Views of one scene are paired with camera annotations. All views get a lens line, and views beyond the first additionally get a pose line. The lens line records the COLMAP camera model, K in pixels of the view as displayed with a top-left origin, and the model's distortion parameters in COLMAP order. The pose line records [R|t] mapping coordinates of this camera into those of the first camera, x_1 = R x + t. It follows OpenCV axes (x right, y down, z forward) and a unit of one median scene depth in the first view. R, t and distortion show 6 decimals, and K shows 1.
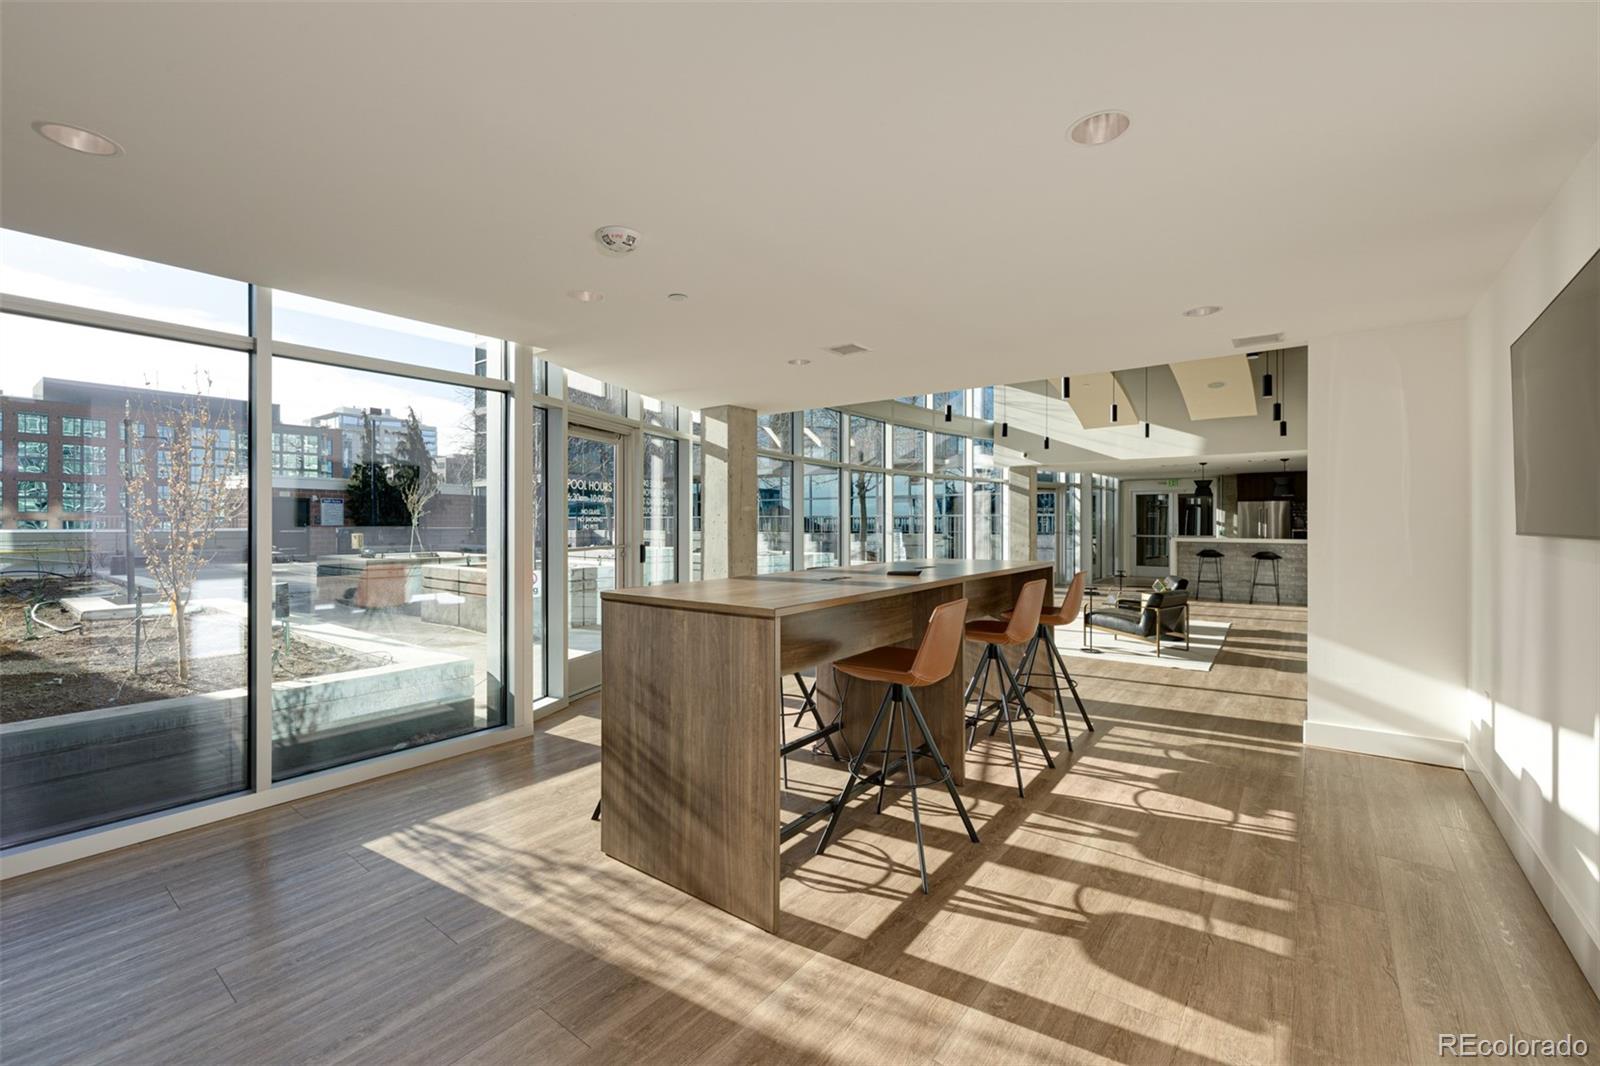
lens RADIAL K [[677.5, 0, 802.7], [0, 677.5, 525.8], [0, 0, 1]] dist [0.000129, 0.000002]
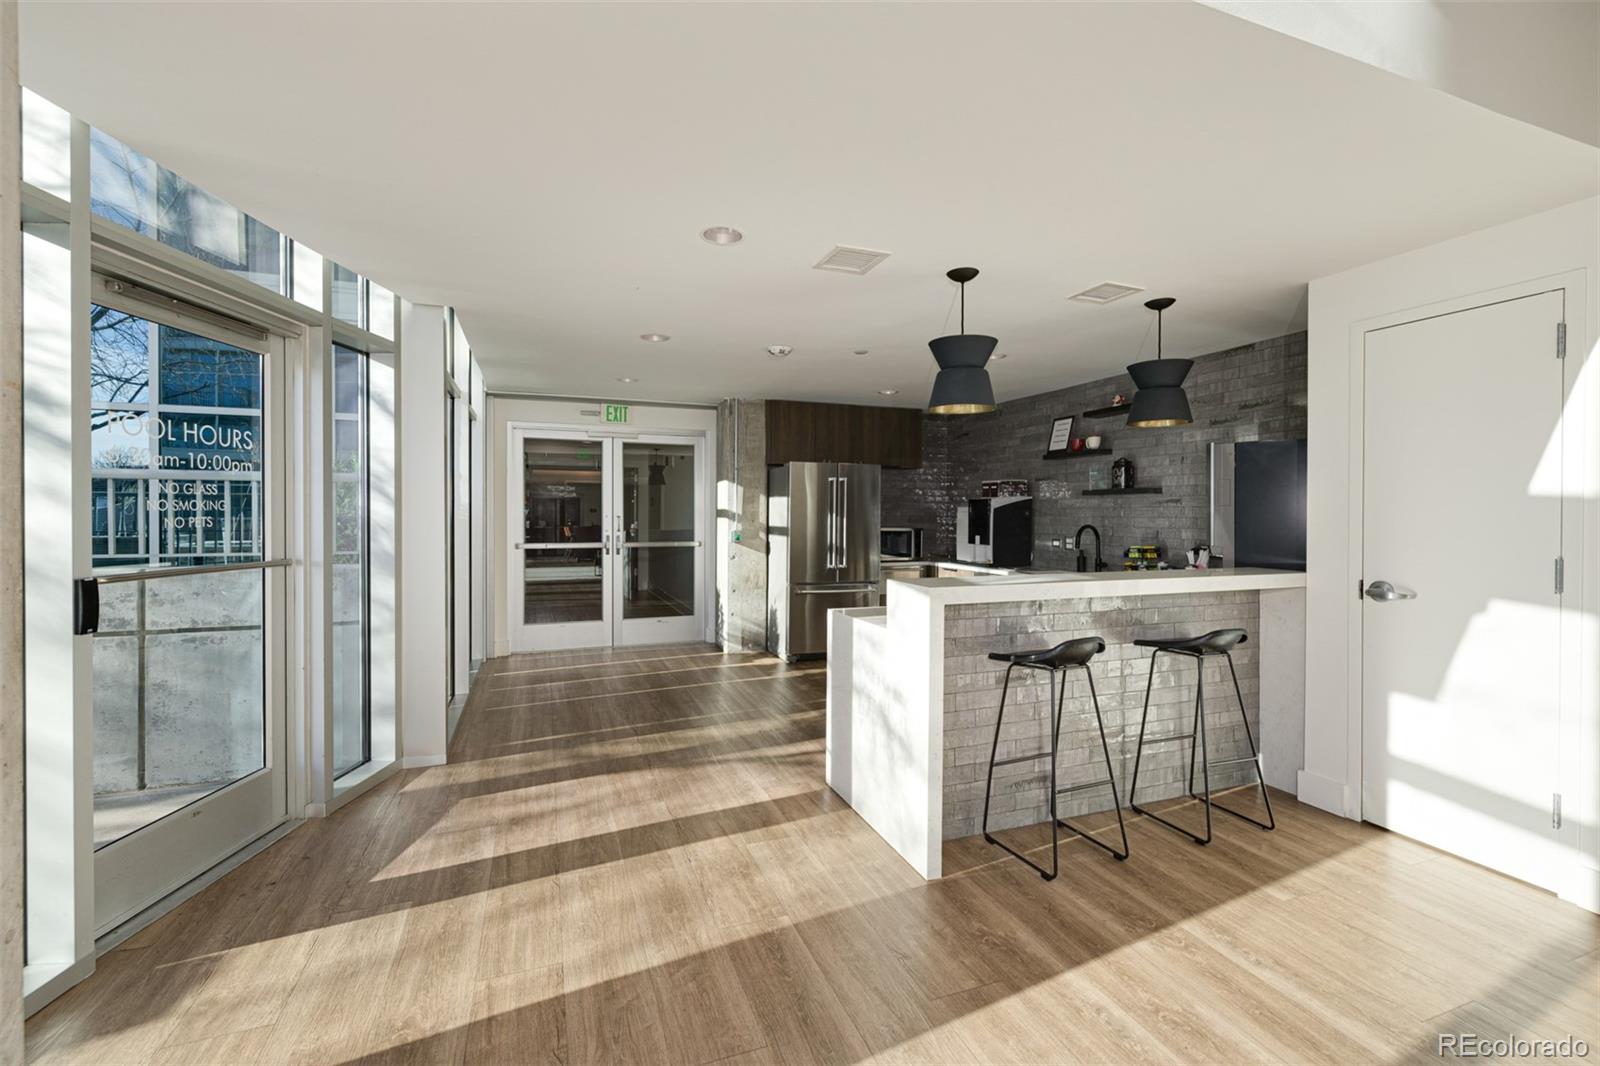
lens RADIAL K [[673.3, 0, 792.5], [0, 673.3, 518.7], [0, 0, 1]] dist [0.011470, 0.000063]
pose [[0.537808, -0.008046, 0.843029, 1.540050], [-0.002500, 0.999935, 0.011139, -0.029192], [-0.843063, -0.008098, 0.537753, 4.078614]]
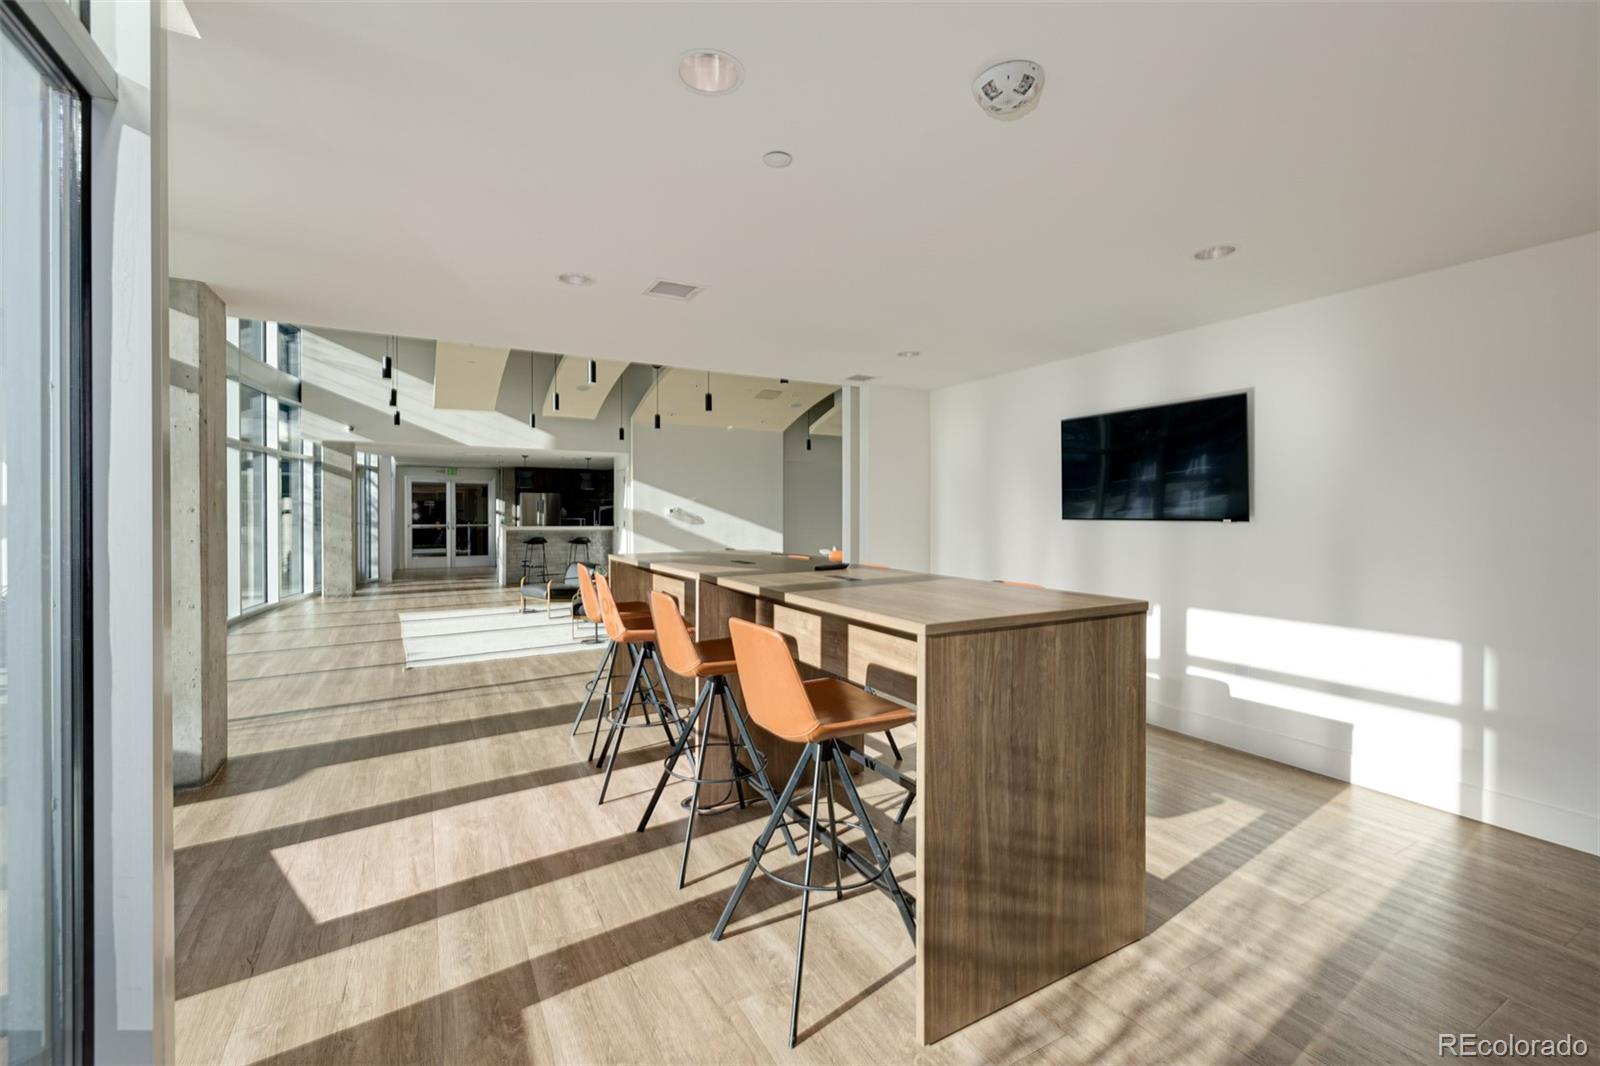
lens RADIAL K [[673.3, 0, 792.5], [0, 673.3, 518.7], [0, 0, 1]] dist [0.011470, 0.000063]
pose [[0.396919, -0.010076, 0.917798, -0.935291], [0.005255, 0.999948, 0.008705, -0.005260], [-0.917839, 0.001368, 0.396951, 0.899878]]
